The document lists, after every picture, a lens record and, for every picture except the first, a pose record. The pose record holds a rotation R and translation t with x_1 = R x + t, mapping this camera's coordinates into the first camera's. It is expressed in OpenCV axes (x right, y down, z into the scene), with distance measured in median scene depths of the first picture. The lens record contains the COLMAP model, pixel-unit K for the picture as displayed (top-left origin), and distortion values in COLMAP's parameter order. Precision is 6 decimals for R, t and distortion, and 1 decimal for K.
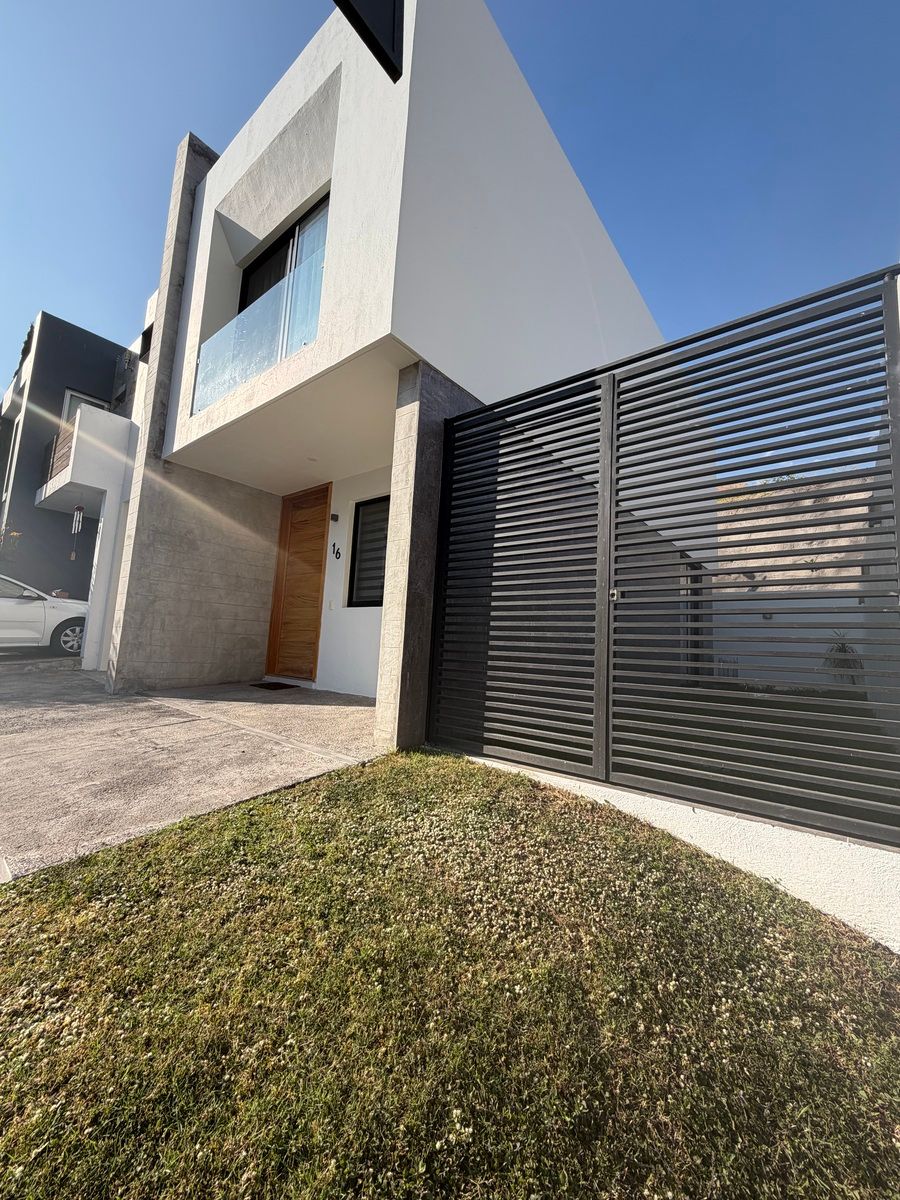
lens RADIAL K [[479.1, 0, 451.2], [0, 479.1, 593.3], [0, 0, 1]] dist [-0.008236, 0.000330]
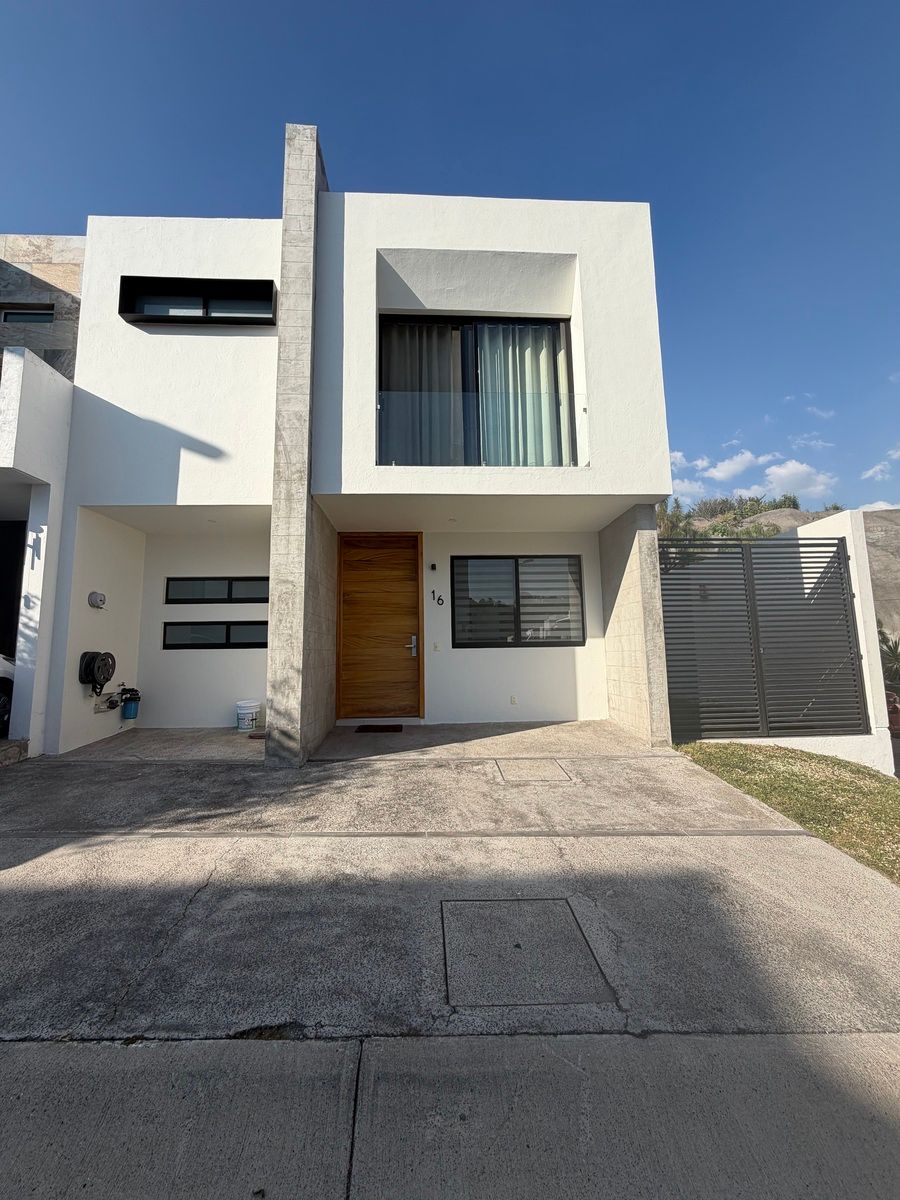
lens RADIAL K [[479.1, 0, 451.2], [0, 479.1, 593.3], [0, 0, 1]] dist [-0.008236, 0.000330]
pose [[0.740976, 0.024033, 0.671101, -0.963222], [-0.025598, 0.999644, -0.007536, -0.090833], [-0.671043, -0.011595, 0.741328, 0.150904]]
